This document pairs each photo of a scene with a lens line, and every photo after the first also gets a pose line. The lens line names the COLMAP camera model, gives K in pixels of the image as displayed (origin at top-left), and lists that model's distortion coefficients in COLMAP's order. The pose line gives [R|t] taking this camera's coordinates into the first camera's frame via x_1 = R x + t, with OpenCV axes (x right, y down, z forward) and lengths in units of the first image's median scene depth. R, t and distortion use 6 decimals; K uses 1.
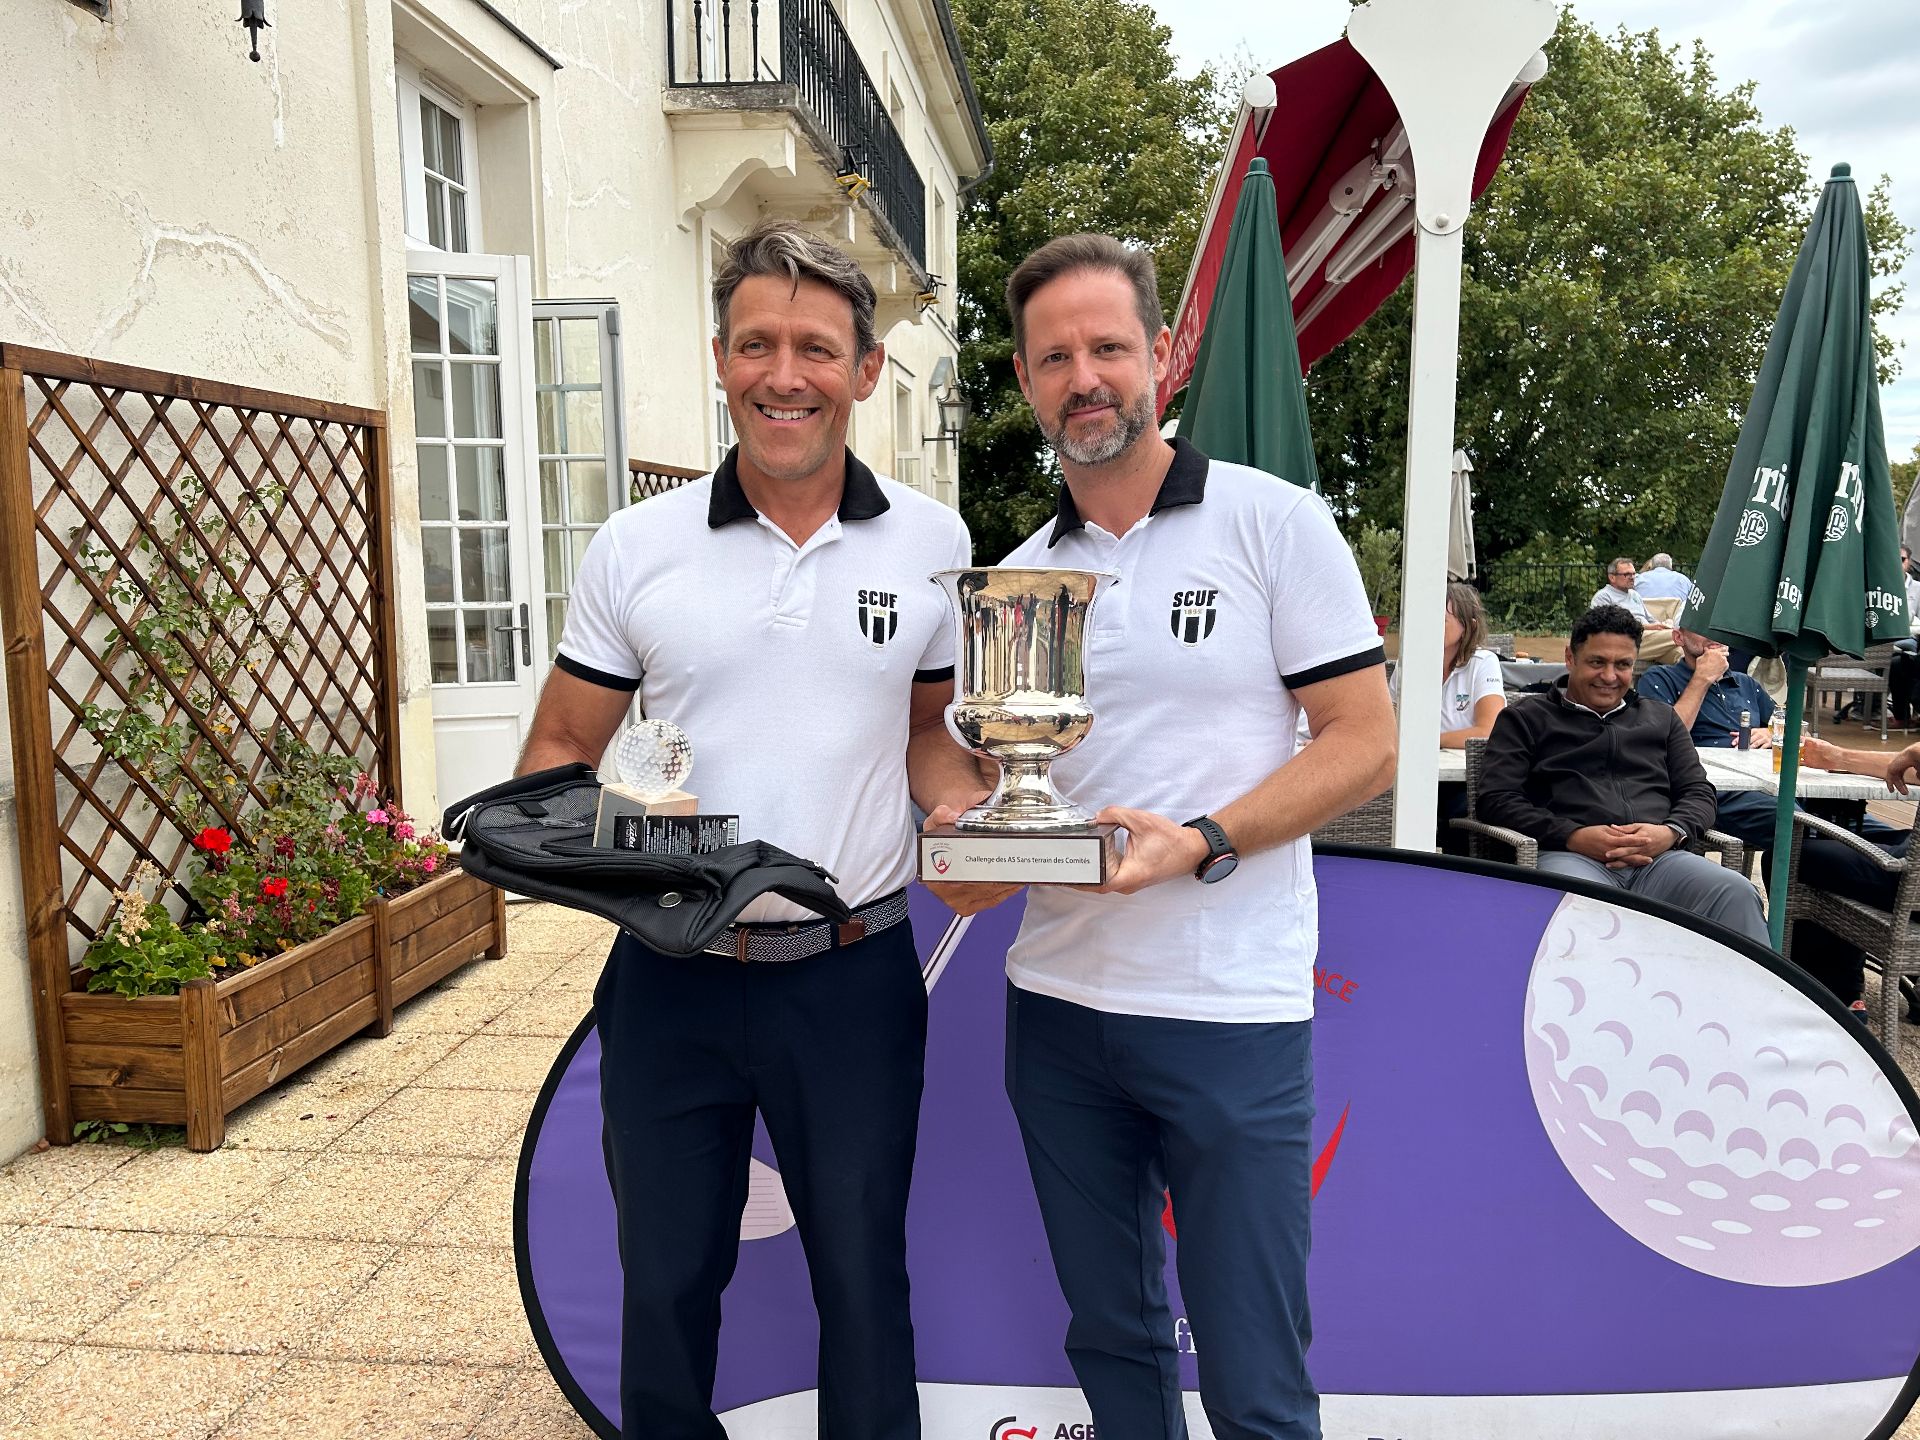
lens RADIAL K [[1447.7, 0, 960.0], [0, 1447.7, 720.0], [0, 0, 1]] dist [0.040582, -0.031850]
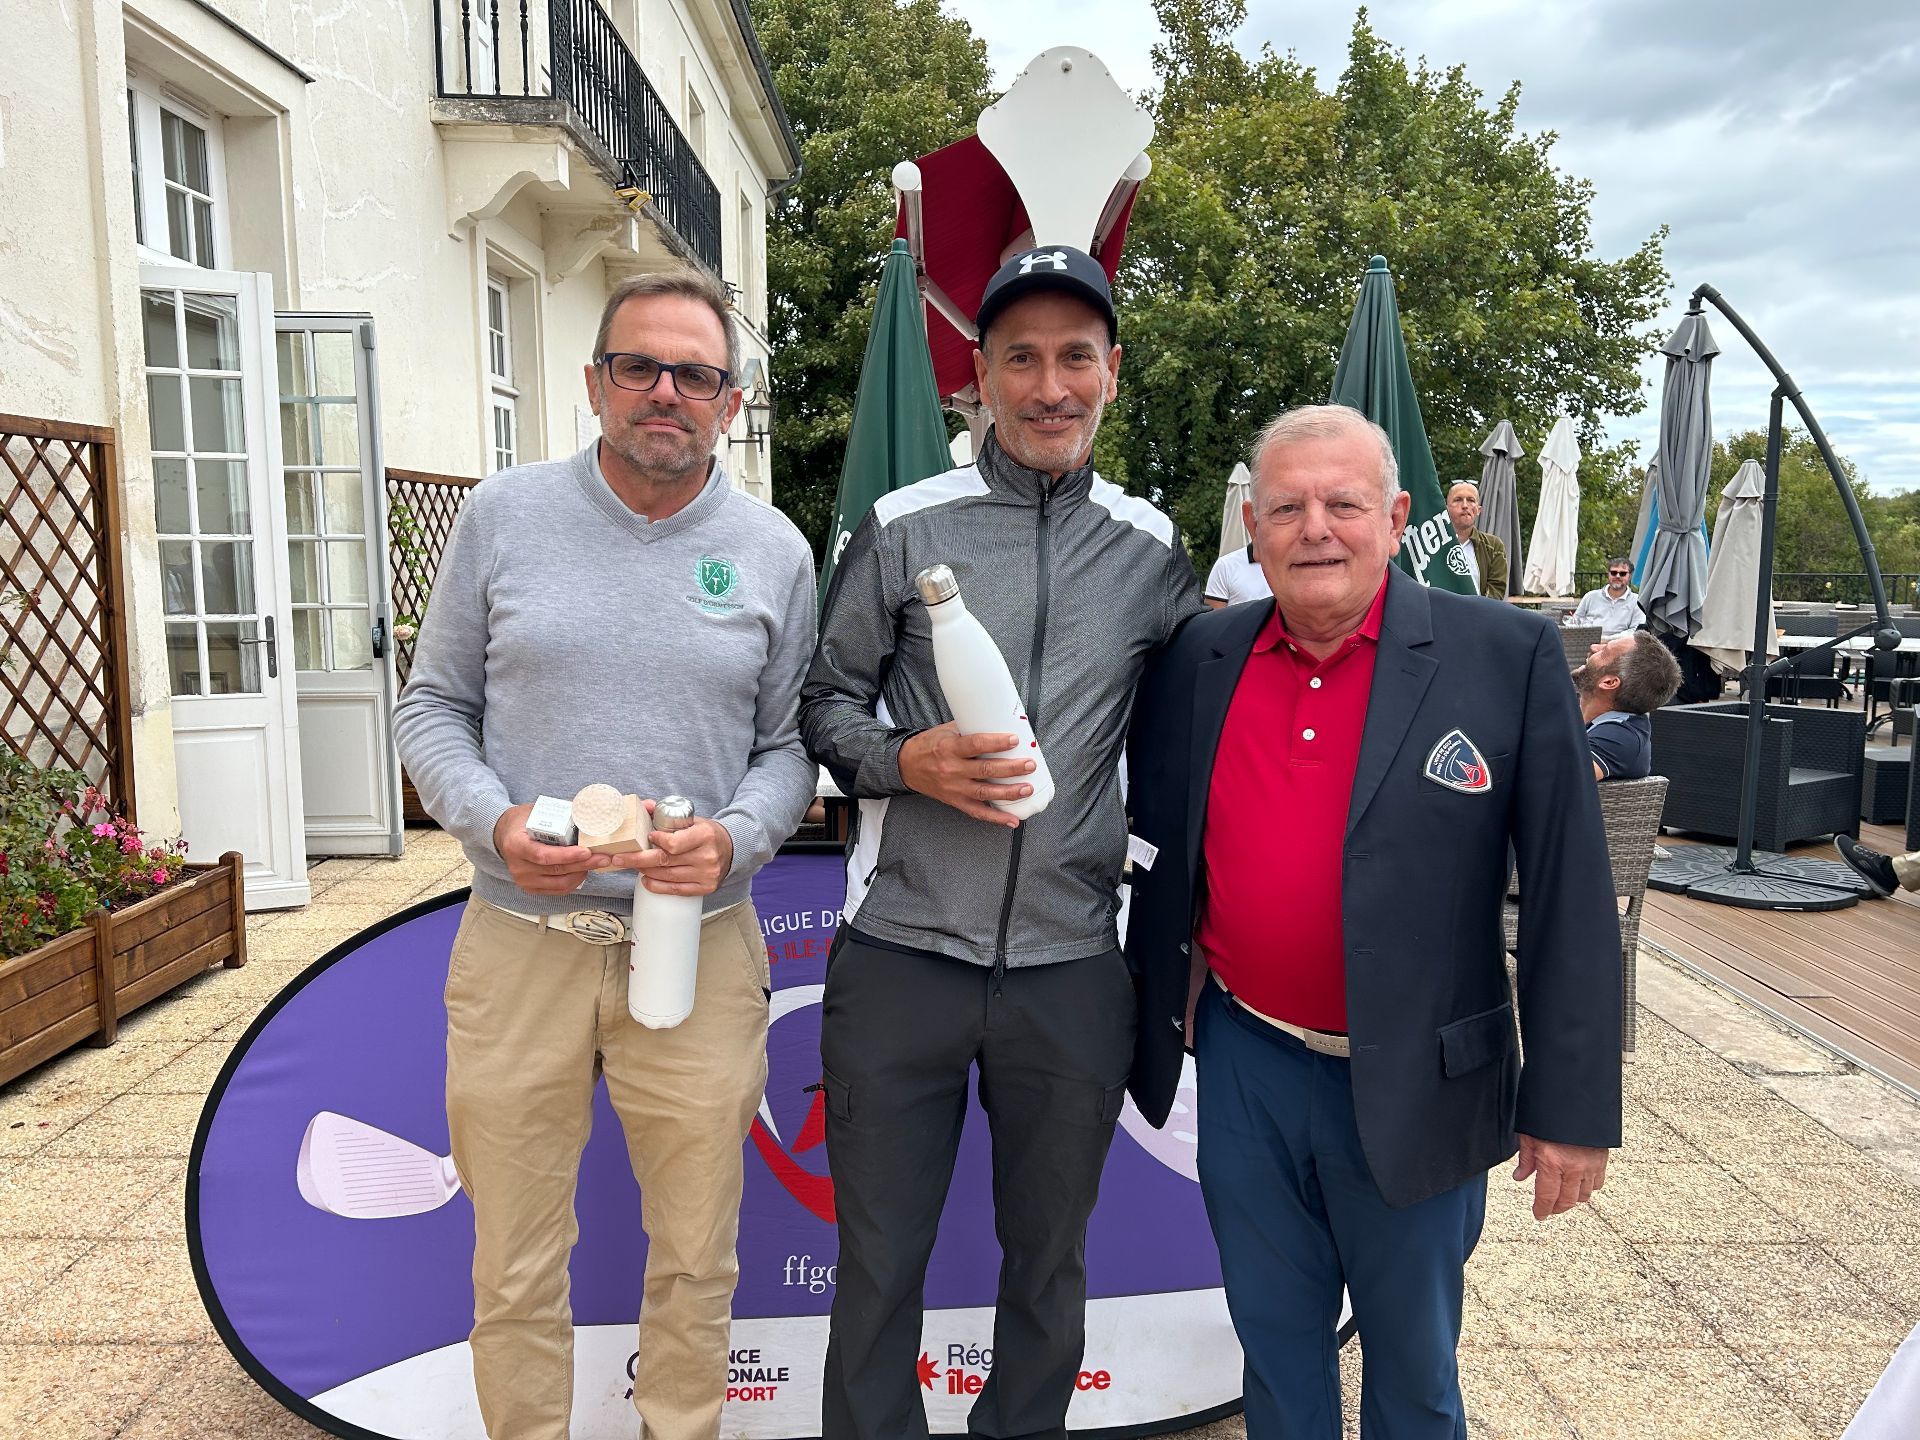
lens RADIAL K [[1435.9, 0, 954.1], [0, 1435.9, 721.1], [0, 0, 1]] dist [0.073066, -0.075866]
pose [[0.993657, -0.005525, 0.112315, 0.080507], [0.005205, 0.999982, 0.003139, -0.010437], [-0.112330, -0.002534, 0.993668, -0.081636]]
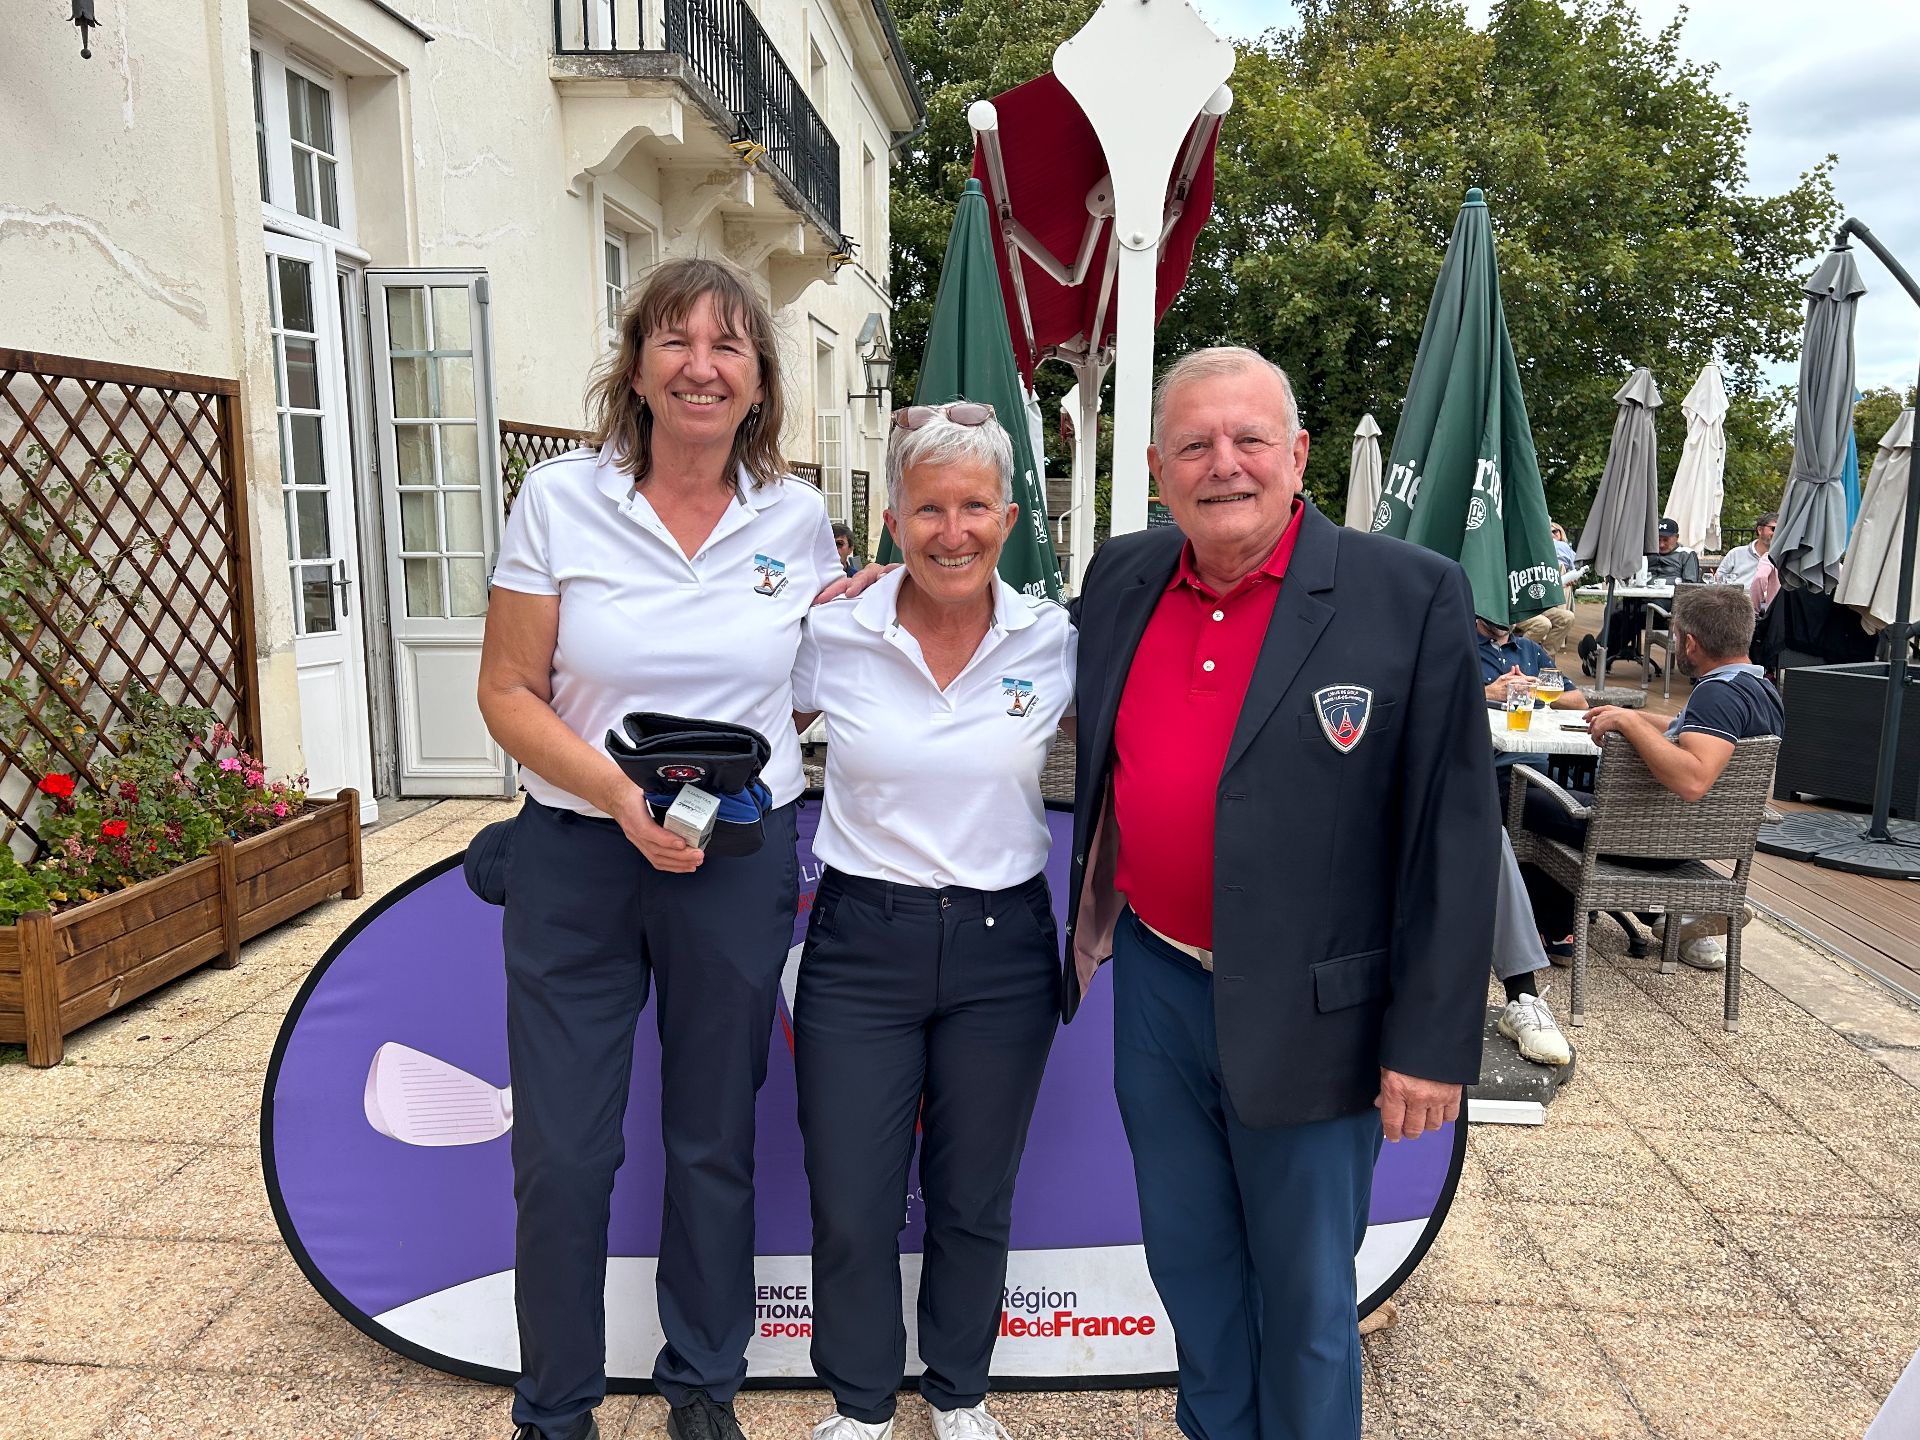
lens RADIAL K [[1435.9, 0, 954.1], [0, 1435.9, 721.1], [0, 0, 1]] dist [0.073066, -0.075866]
pose [[0.999608, 0.005385, 0.027481, 0.110034], [-0.006277, 0.999452, 0.032496, -0.003852], [-0.027291, -0.032655, 0.999094, -0.086316]]
